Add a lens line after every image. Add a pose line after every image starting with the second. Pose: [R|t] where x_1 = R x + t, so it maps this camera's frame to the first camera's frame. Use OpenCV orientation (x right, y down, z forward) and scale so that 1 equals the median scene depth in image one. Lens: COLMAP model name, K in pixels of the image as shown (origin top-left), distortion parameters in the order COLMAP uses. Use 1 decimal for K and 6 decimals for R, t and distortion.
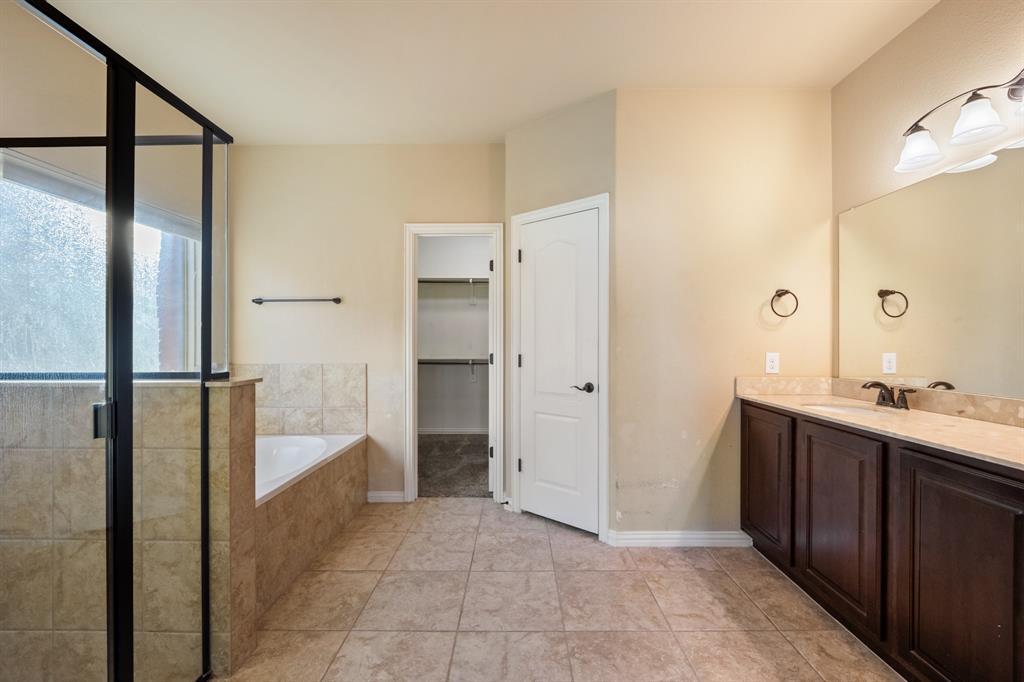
lens RADIAL K [[413.3, 0, 510.4], [0, 413.3, 338.8], [0, 0, 1]] dist [0.001047, -0.002085]
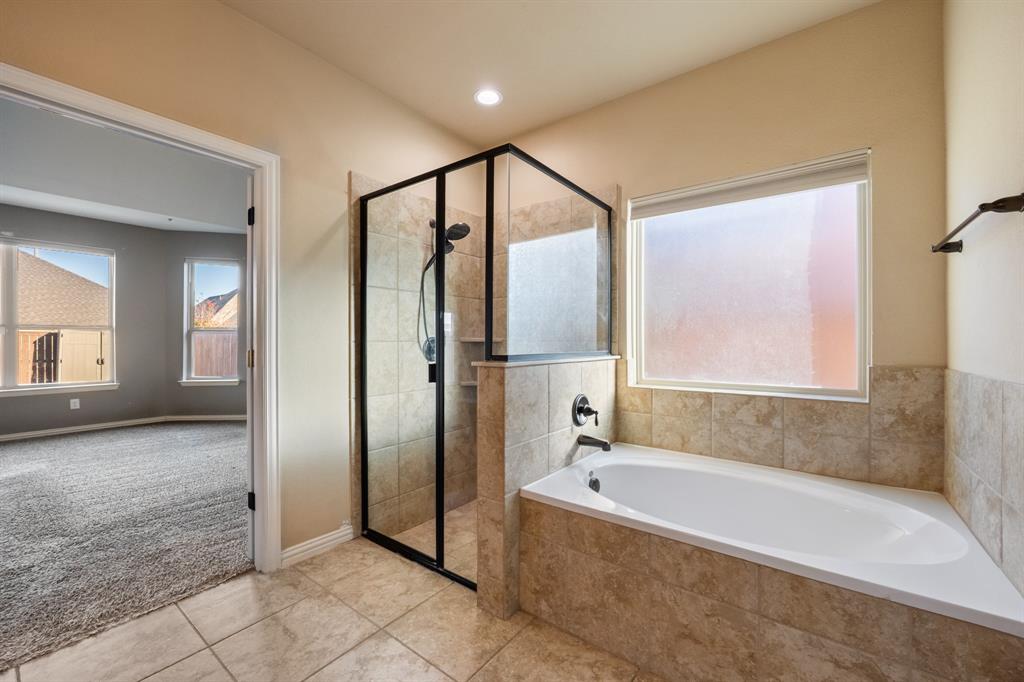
lens RADIAL K [[413.3, 0, 510.4], [0, 413.3, 338.8], [0, 0, 1]] dist [0.001047, -0.002085]
pose [[-0.588909, 0.002527, -0.808195, 0.219592], [0.001914, 0.999997, 0.001733, 0.032087], [0.808197, -0.000526, -0.588912, 1.642567]]
